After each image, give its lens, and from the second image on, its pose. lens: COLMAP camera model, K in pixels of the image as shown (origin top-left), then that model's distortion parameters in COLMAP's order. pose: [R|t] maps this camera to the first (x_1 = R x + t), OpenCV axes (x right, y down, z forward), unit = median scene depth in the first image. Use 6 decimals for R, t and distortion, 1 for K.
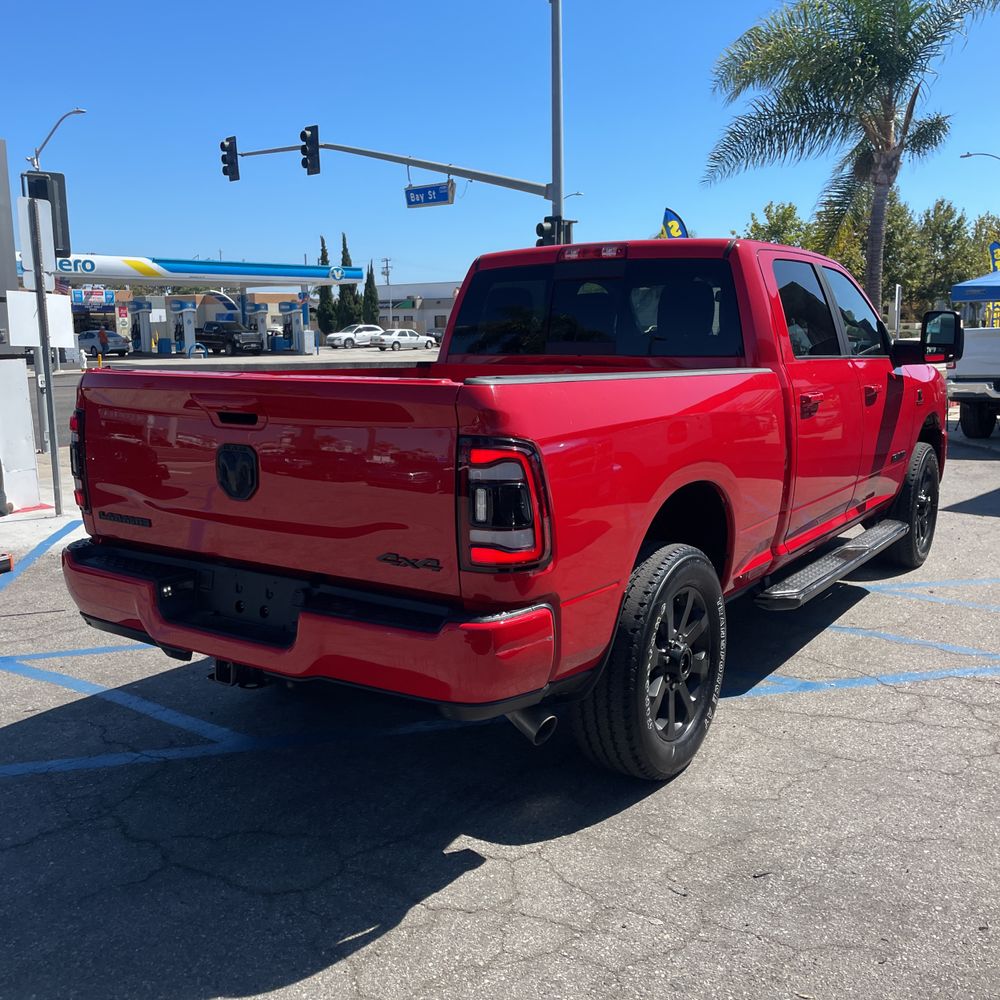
lens RADIAL K [[1002.8, 0, 502.6], [0, 1002.8, 498.3], [0, 0, 1]] dist [0.089379, -0.122924]
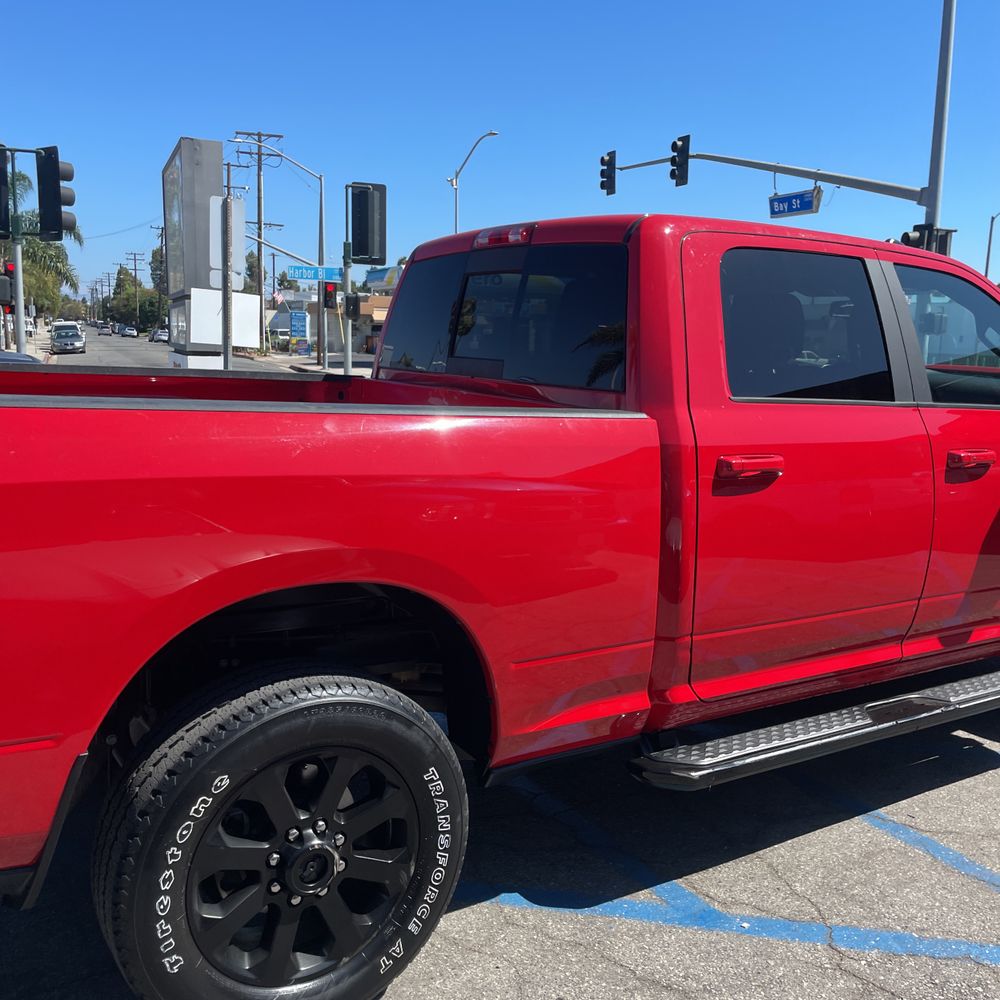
lens RADIAL K [[1001.3, 0, 520.1], [0, 1001.3, 498.0], [0, 0, 1]] dist [0.103169, -0.153260]
pose [[0.922618, 0.099863, -0.372564, 0.202078], [-0.106069, 0.994351, 0.003860, -0.032301], [0.370845, 0.035956, 0.927999, 0.179547]]
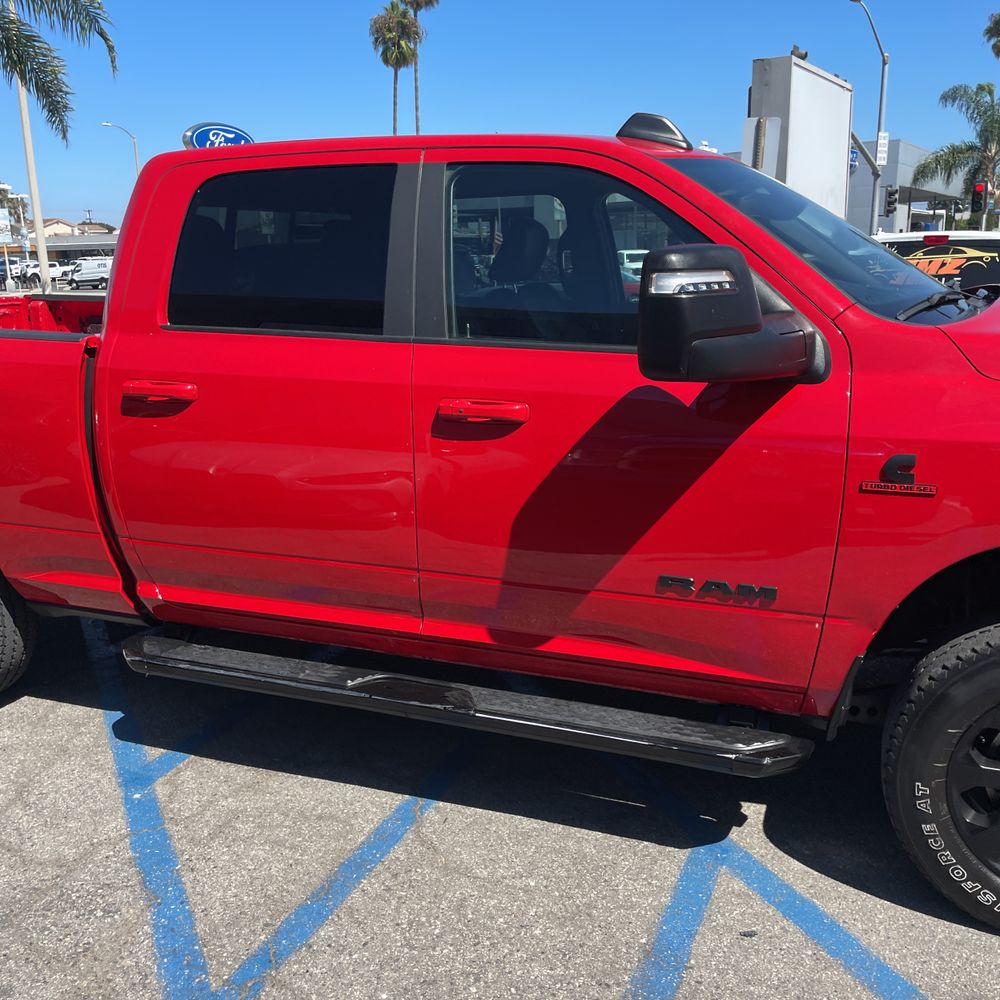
lens RADIAL K [[1003.0, 0, 513.3], [0, 1003.0, 518.3], [0, 0, 1]] dist [0.082647, -0.107965]
pose [[0.223842, 0.253471, -0.941088, 0.500430], [-0.146468, 0.963372, 0.224635, -0.100002], [0.963557, 0.087556, 0.252769, 0.527705]]
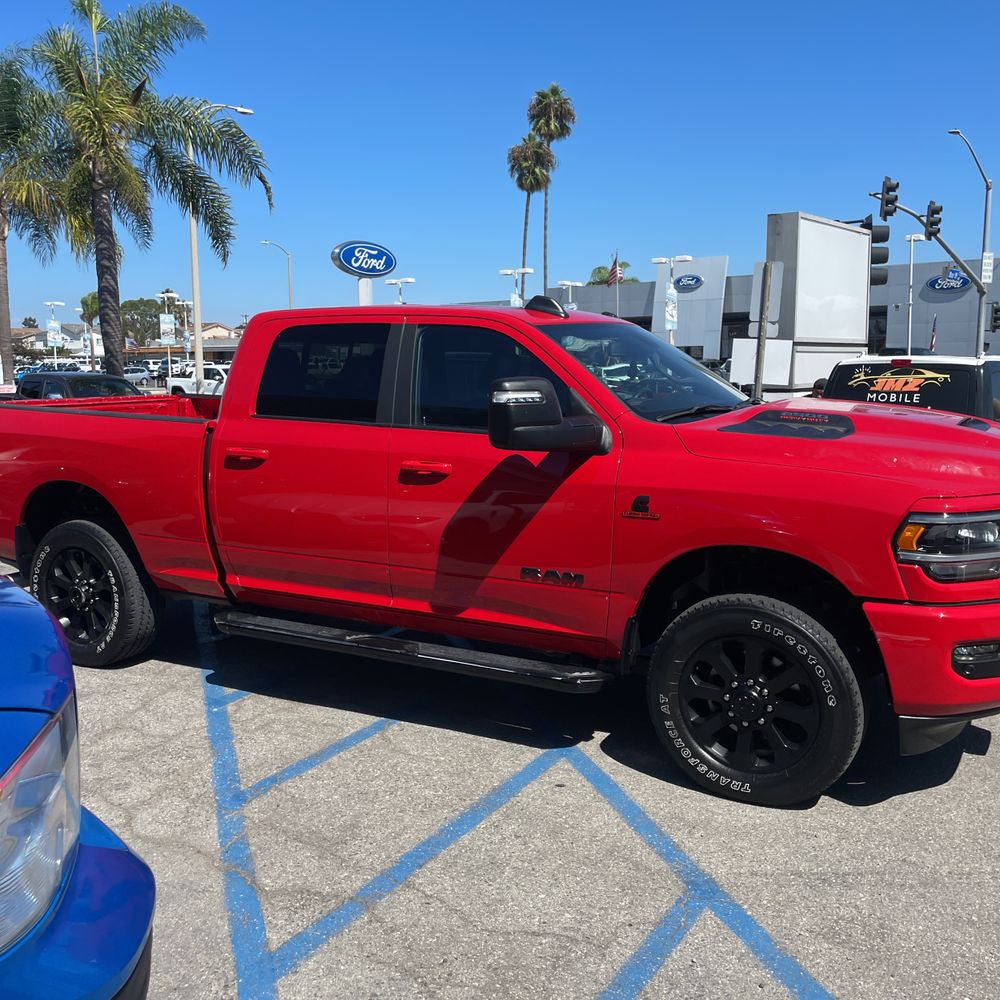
lens RADIAL K [[1001.3, 0, 520.1], [0, 1001.3, 498.0], [0, 0, 1]] dist [0.103169, -0.153260]
pose [[0.106567, 0.145730, -0.983568, 0.706856], [-0.164191, 0.978200, 0.127145, -0.118737], [0.980655, 0.147944, 0.128171, 0.574556]]
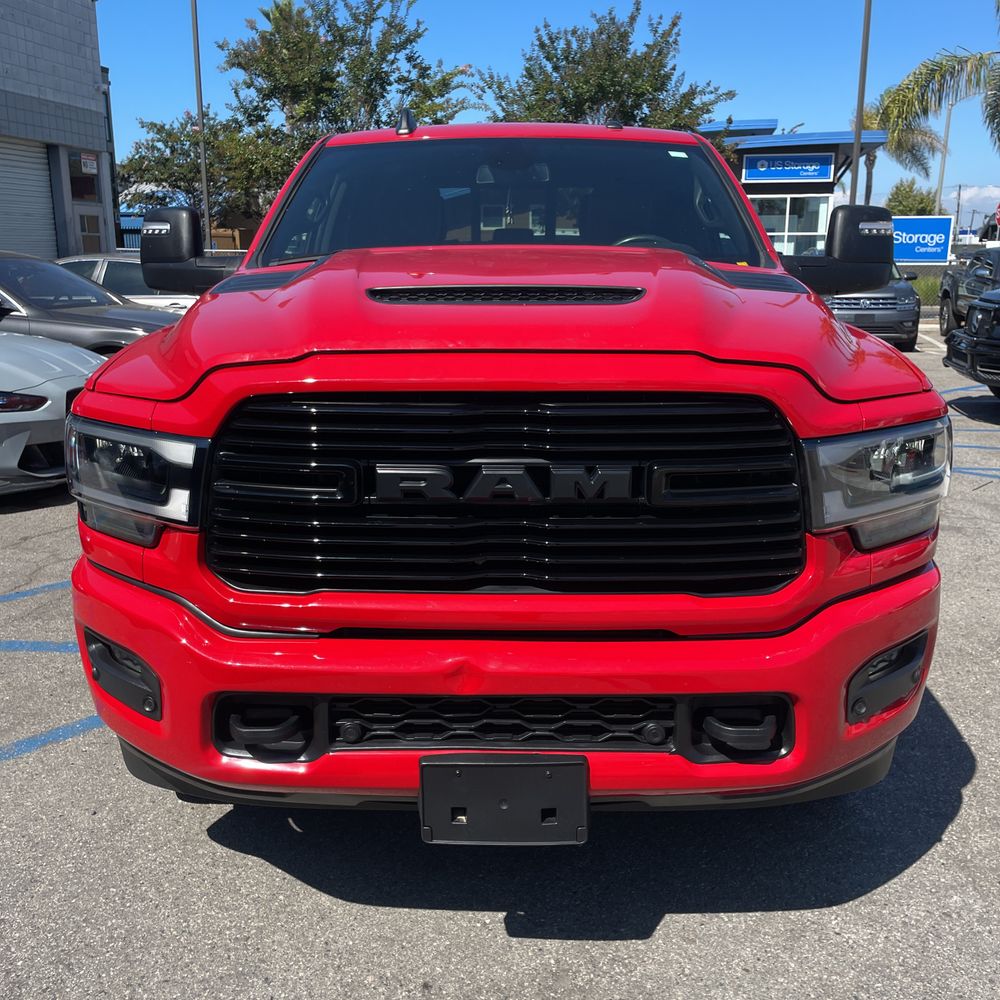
lens RADIAL K [[1002.8, 0, 502.6], [0, 1002.8, 498.3], [0, 0, 1]] dist [0.089379, -0.122924]
pose [[-0.835475, 0.143051, -0.530582, 0.386835], [-0.085061, 0.920222, 0.382042, -0.171754], [0.542905, 0.364319, -0.756654, 1.029832]]
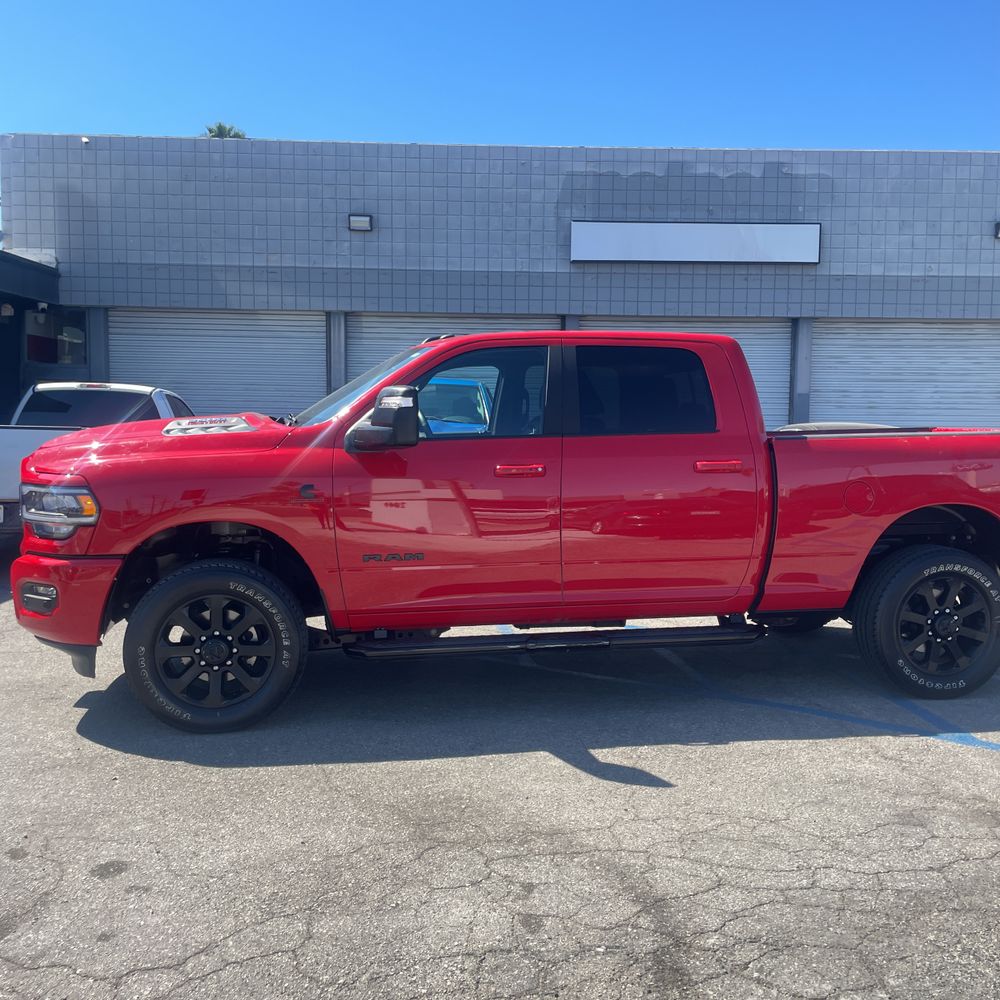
lens RADIAL K [[1001.3, 0, 520.1], [0, 1001.3, 498.0], [0, 0, 1]] dist [0.103169, -0.153260]
pose [[-0.702854, -0.048854, 0.709654, -0.355556], [0.119618, 0.975315, 0.185615, -0.169927], [-0.701204, 0.215348, -0.679660, 1.087828]]
